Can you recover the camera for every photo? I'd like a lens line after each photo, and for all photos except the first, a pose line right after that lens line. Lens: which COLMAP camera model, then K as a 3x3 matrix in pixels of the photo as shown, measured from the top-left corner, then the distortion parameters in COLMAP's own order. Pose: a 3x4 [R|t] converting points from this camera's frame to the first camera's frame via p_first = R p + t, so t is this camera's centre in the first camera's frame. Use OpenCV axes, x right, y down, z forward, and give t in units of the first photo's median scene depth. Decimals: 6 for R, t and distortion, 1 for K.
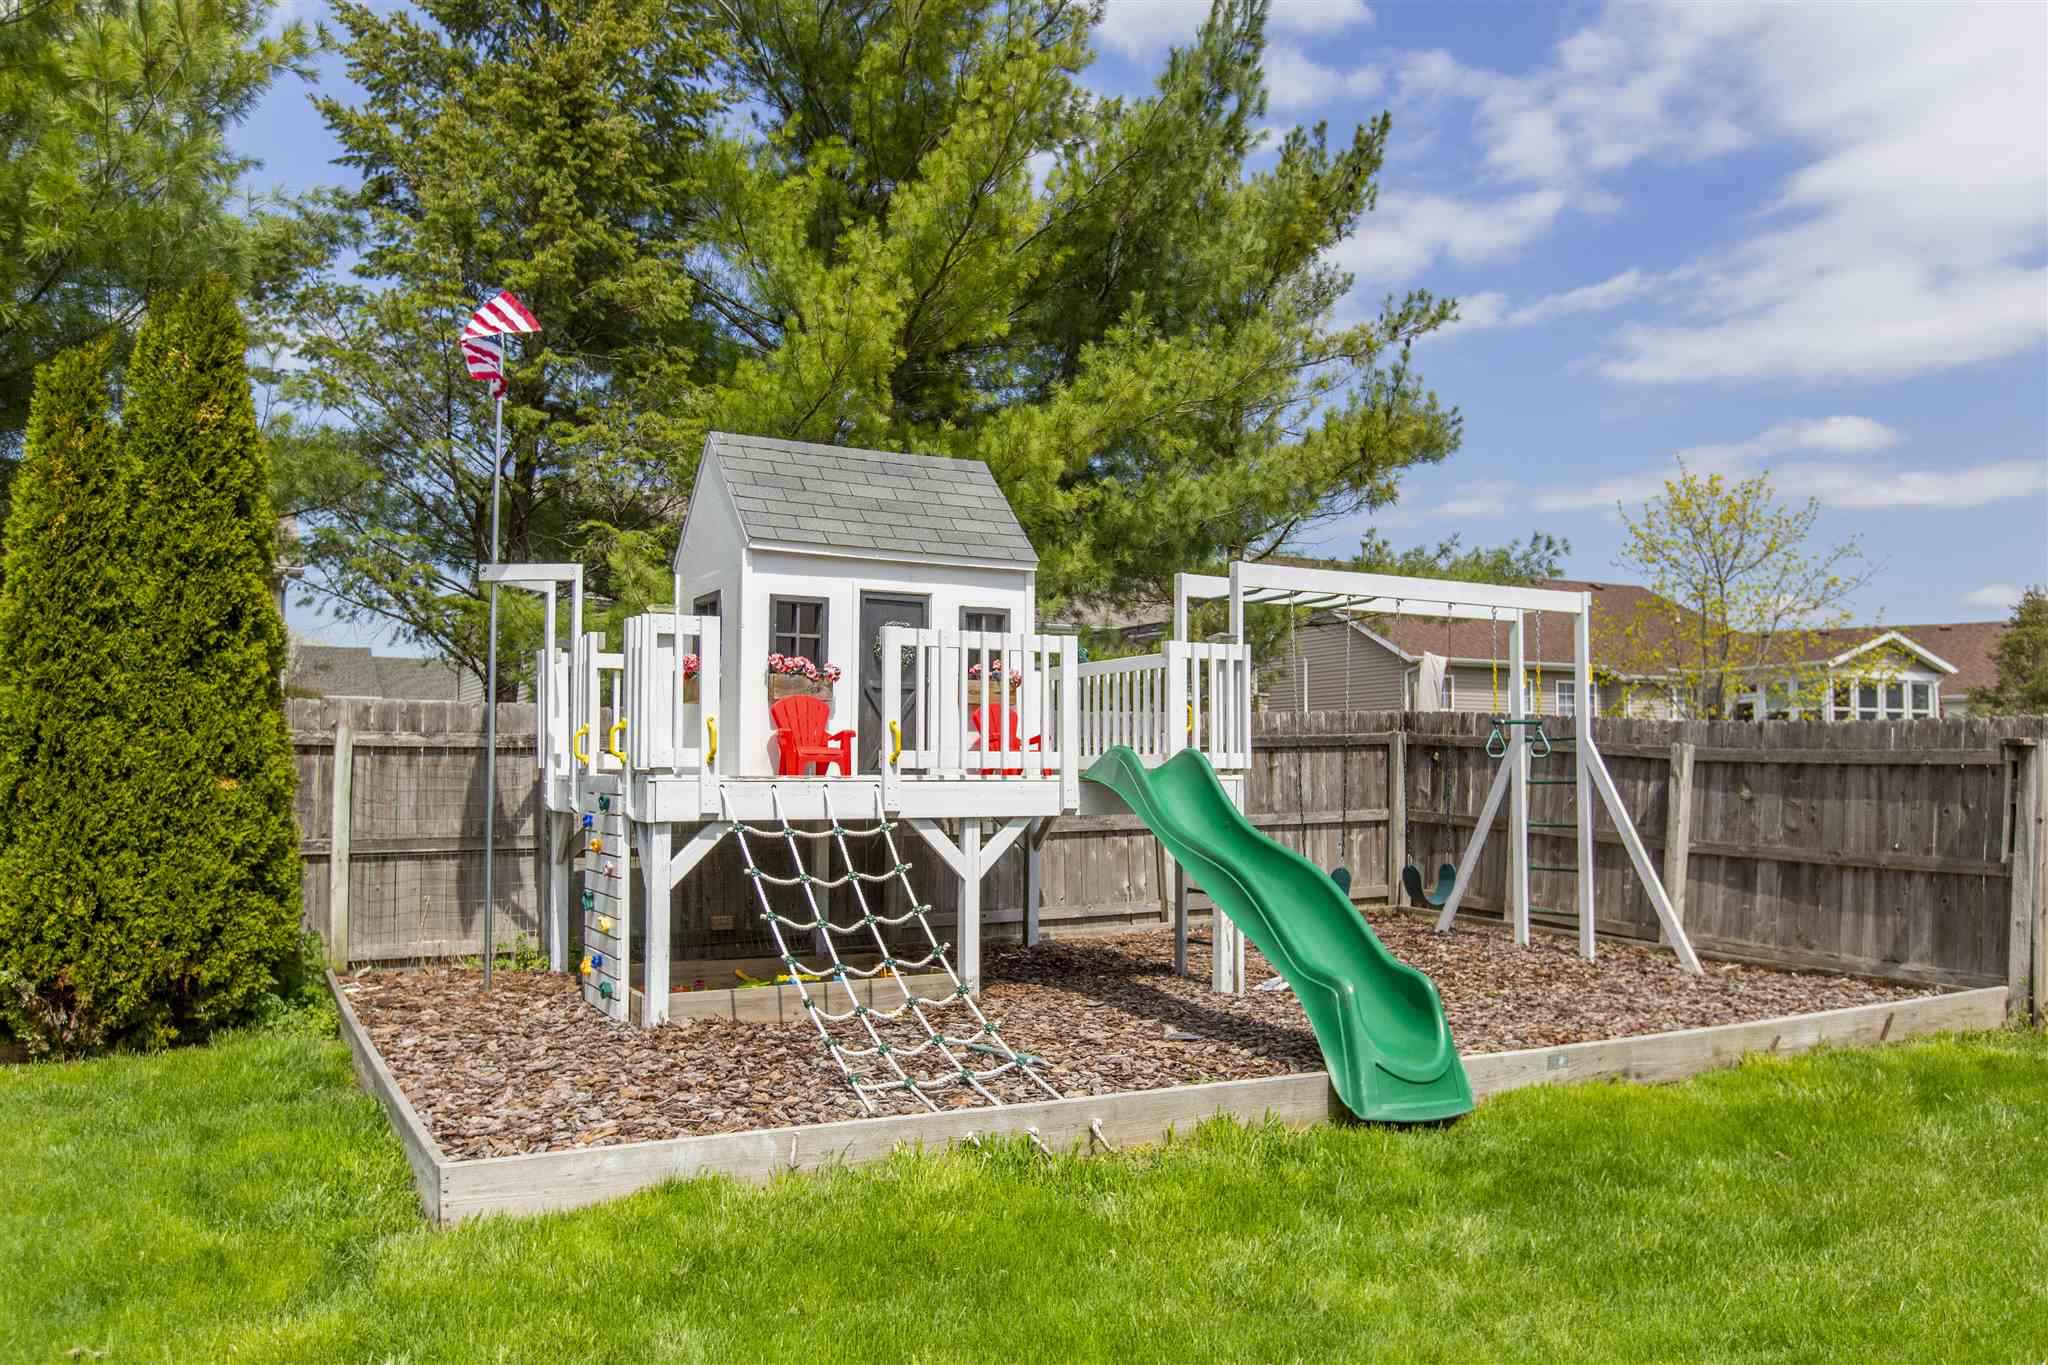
lens RADIAL K [[1528.3, 0, 1024.0], [0, 1528.3, 682.5], [0, 0, 1]] dist [0.045180, -0.000178]
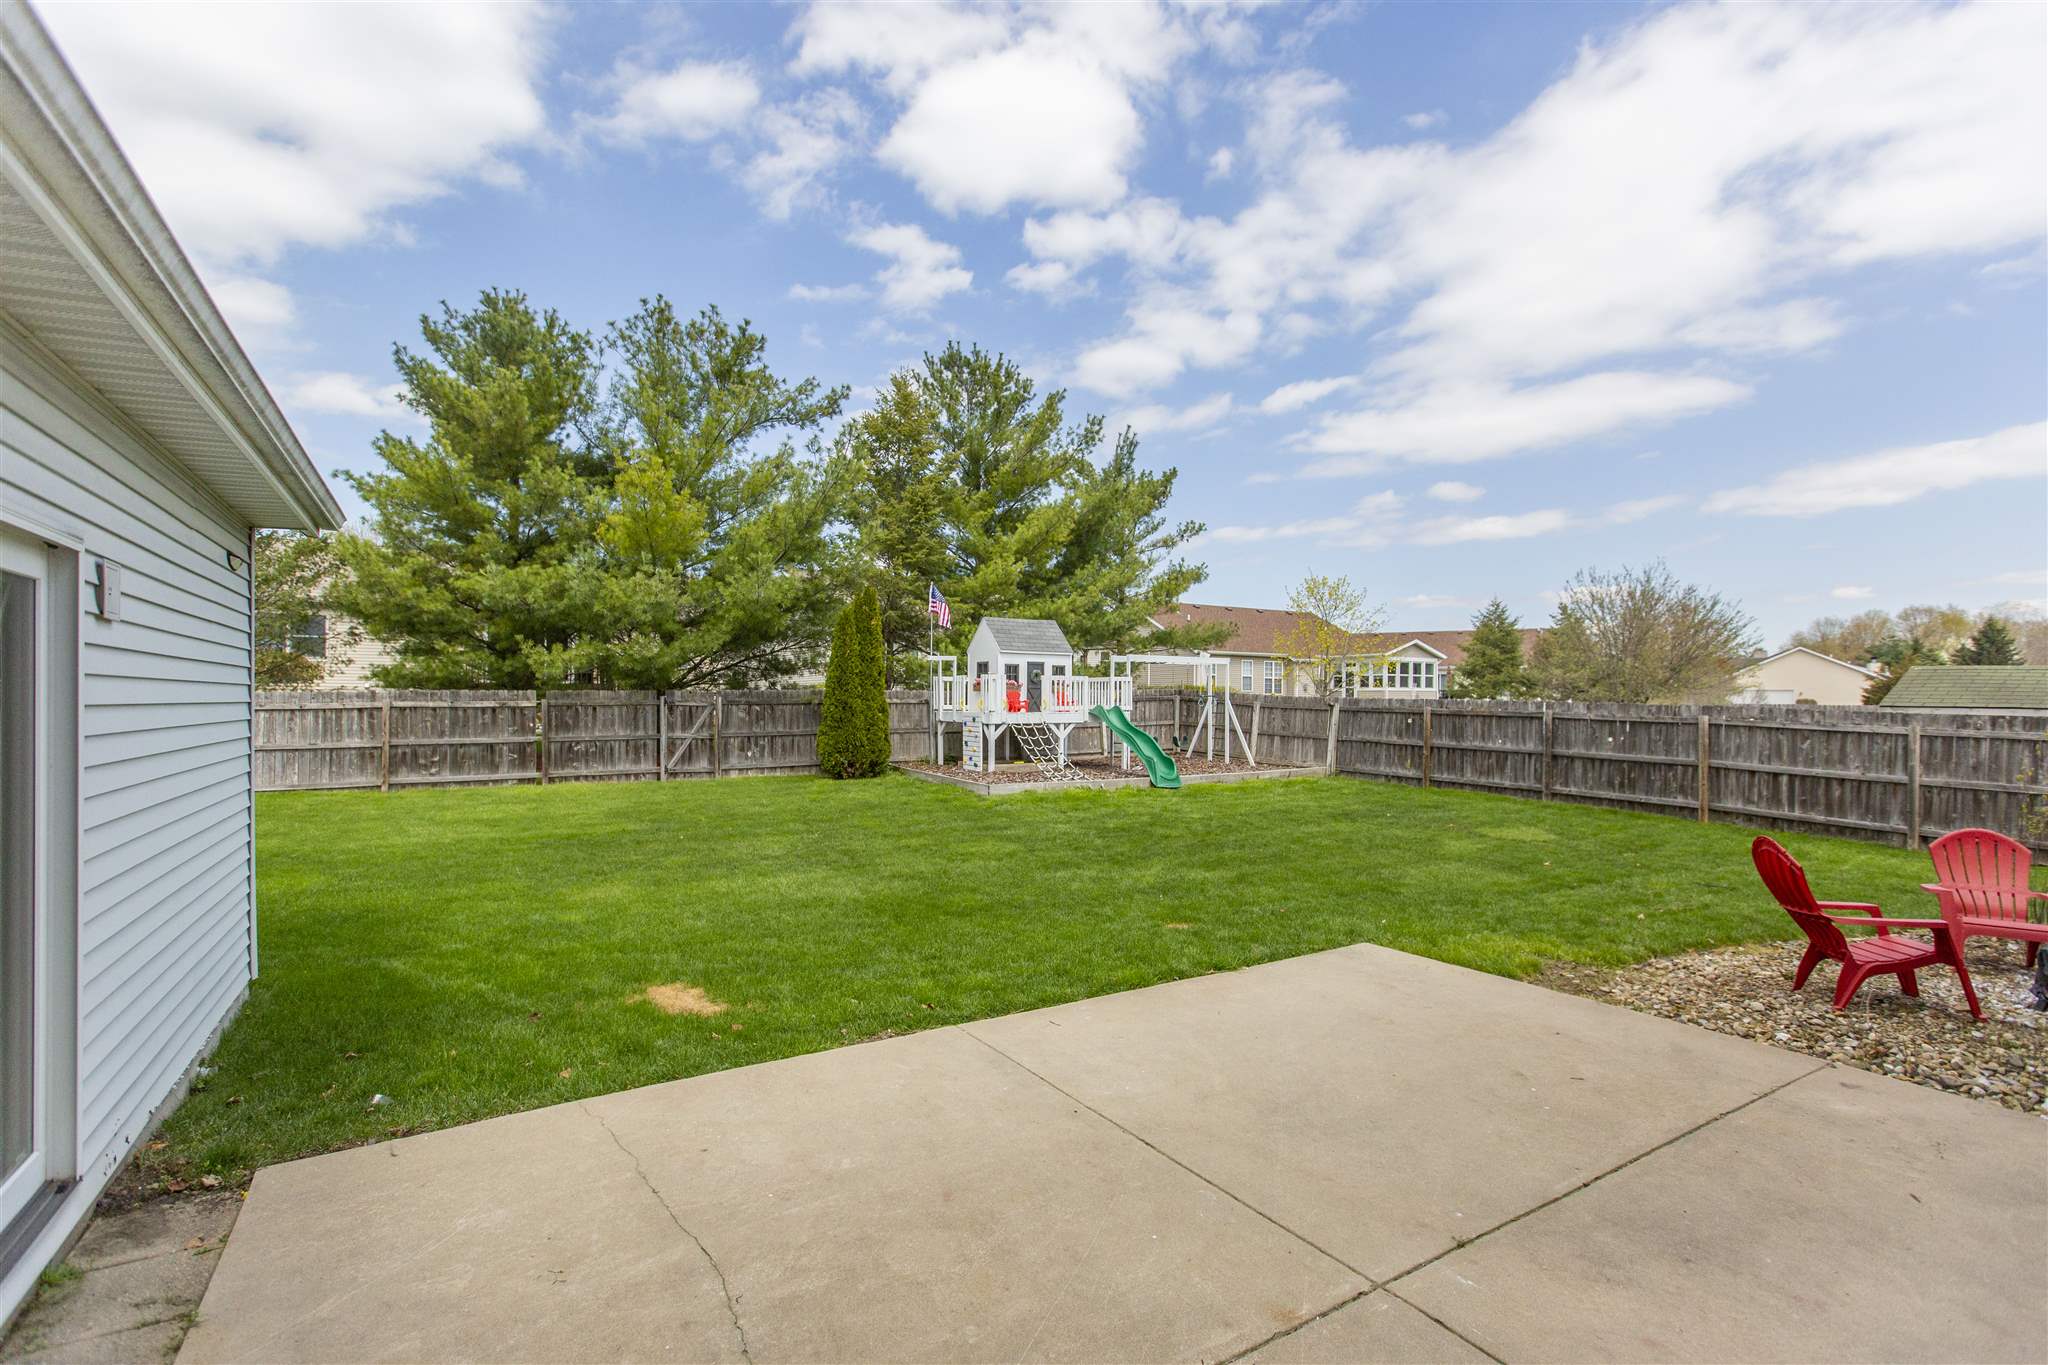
lens RADIAL K [[966.8, 0, 1015.2], [0, 966.8, 696.4], [0, 0, 1]] dist [-0.000515, -0.000177]
pose [[0.999031, -0.001961, 0.043961, -0.243646], [-0.000384, 0.998580, 0.053275, -0.103372], [-0.044003, -0.053240, 0.997612, -1.362715]]
